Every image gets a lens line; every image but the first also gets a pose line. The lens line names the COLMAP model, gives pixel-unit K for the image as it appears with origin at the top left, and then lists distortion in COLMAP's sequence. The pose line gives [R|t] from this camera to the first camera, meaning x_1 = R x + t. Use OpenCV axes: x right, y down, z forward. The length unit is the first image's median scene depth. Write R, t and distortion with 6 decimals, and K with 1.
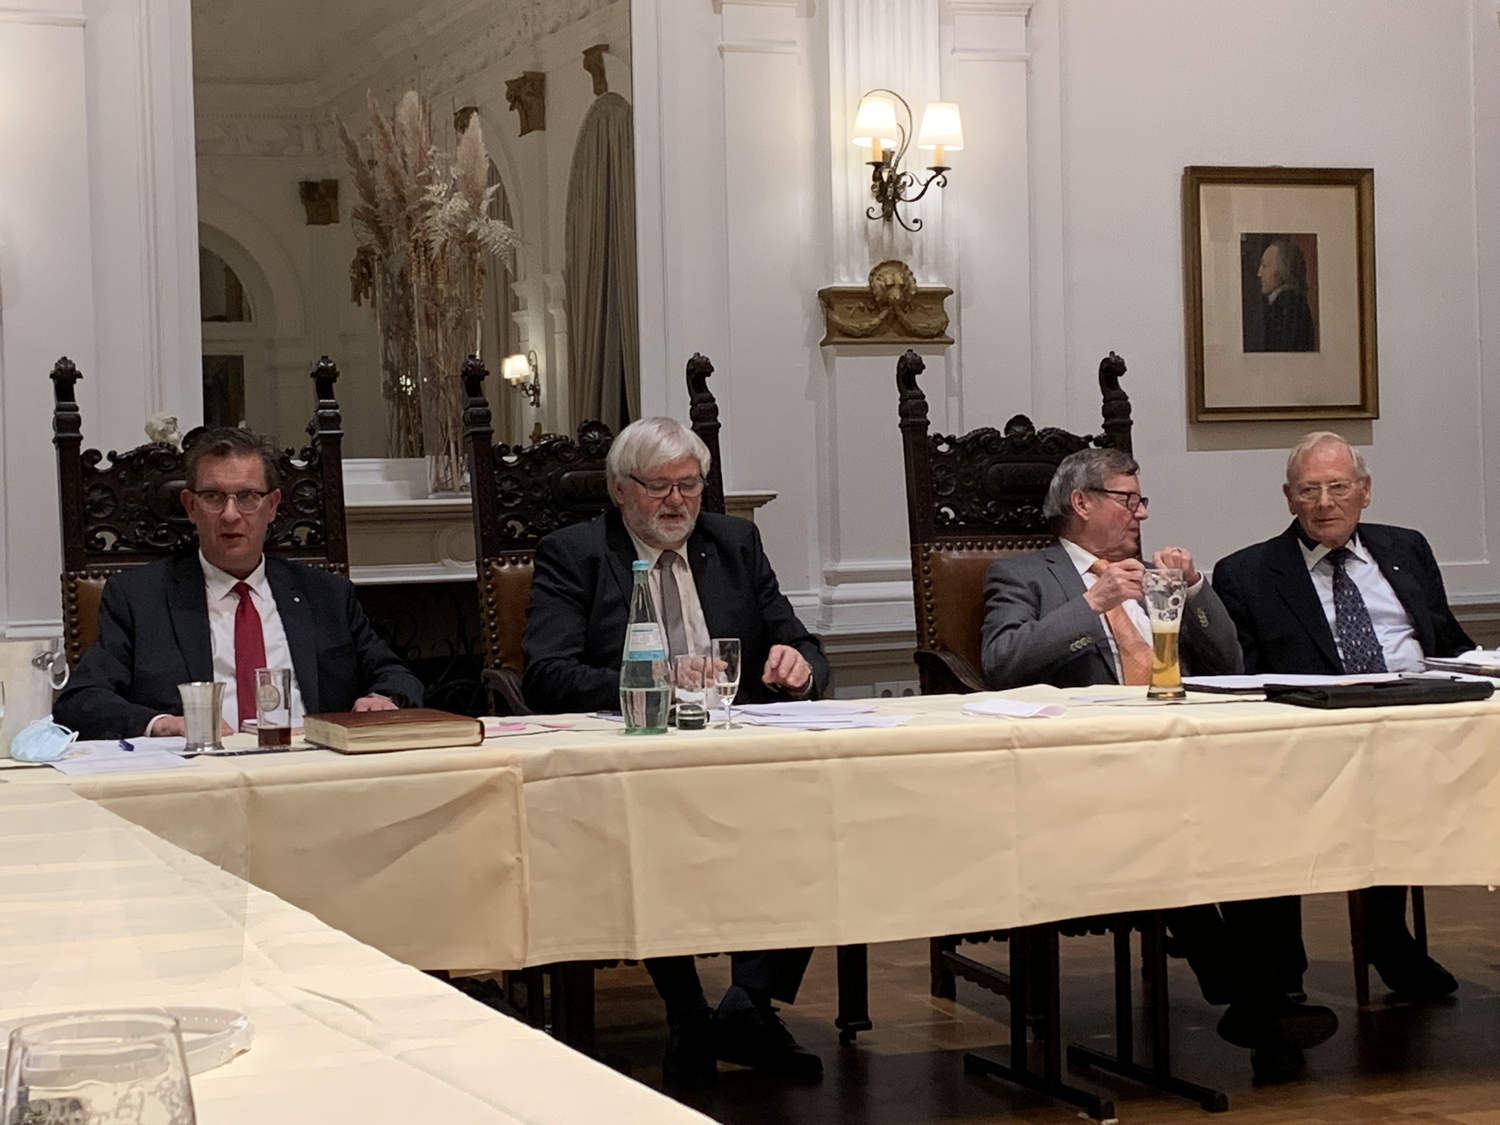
lens RADIAL K [[2842.1, 0, 763.9], [0, 2842.1, 511.8], [0, 0, 1]] dist [-0.028496, 0.274987]
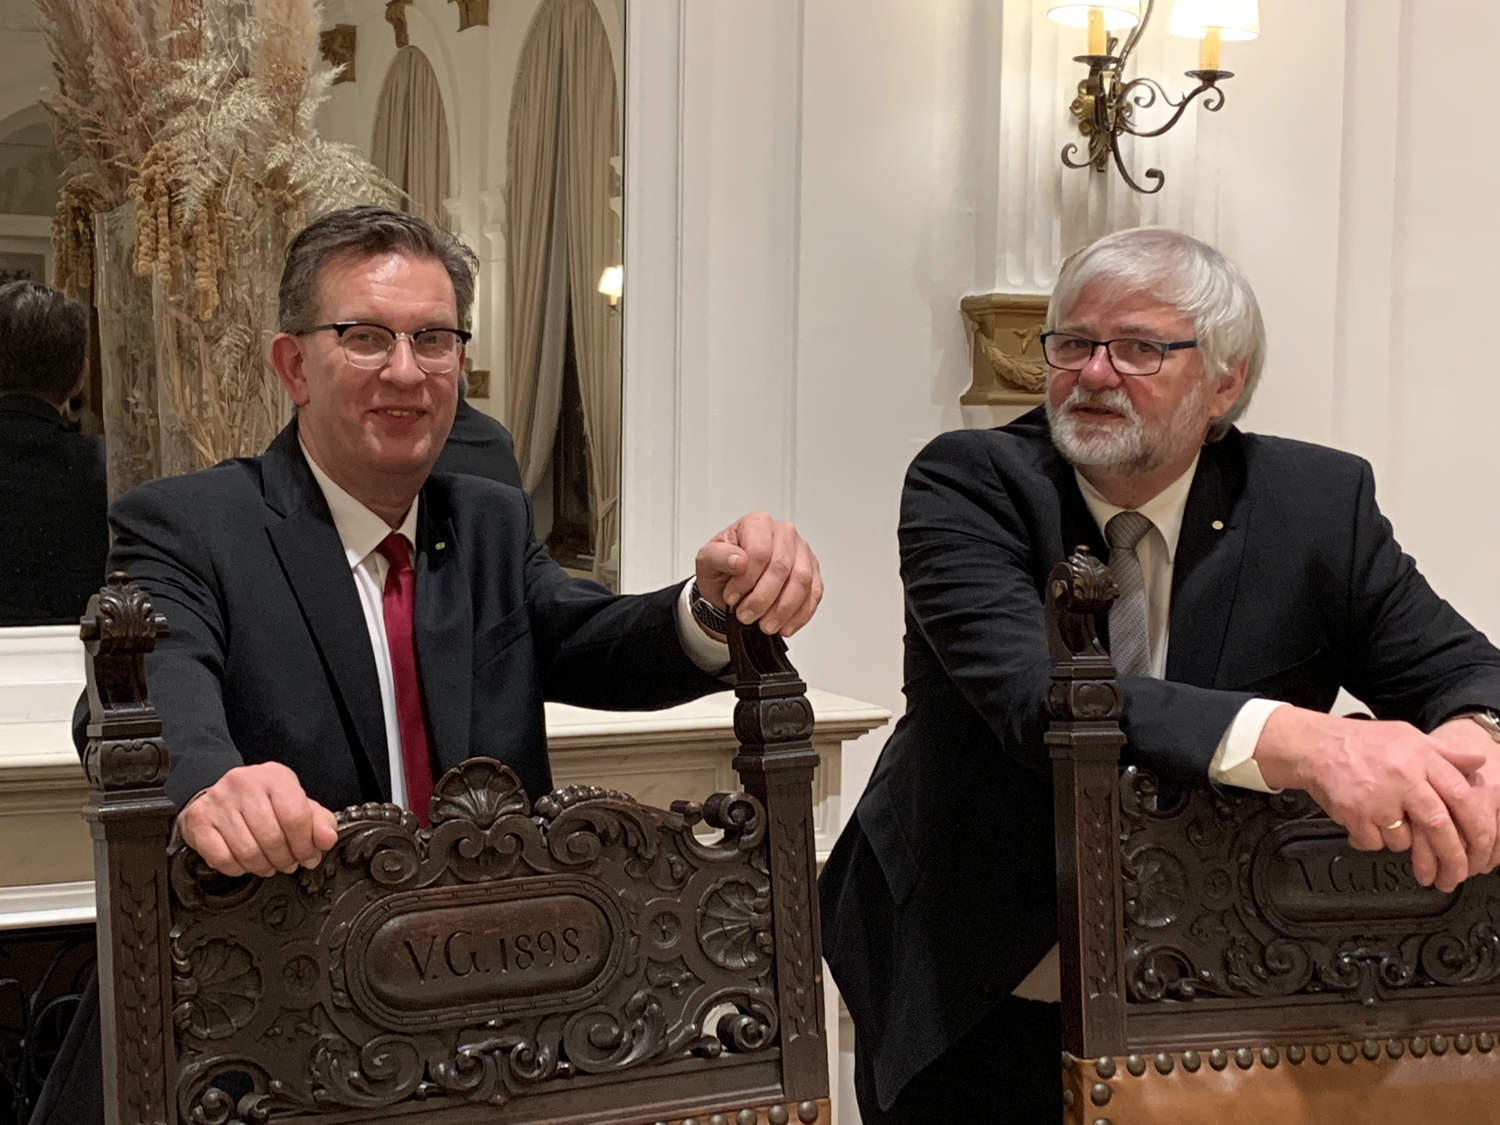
lens RADIAL K [[2493.2, 0, 750.0], [0, 2493.2, 562.5], [0, 0, 1]] dist [-0.014759, -0.103622]
pose [[0.998906, 0.036458, 0.029299, -0.032054], [-0.038377, 0.996957, 0.067856, -0.059366], [-0.026736, -0.068906, 0.997265, 0.540255]]
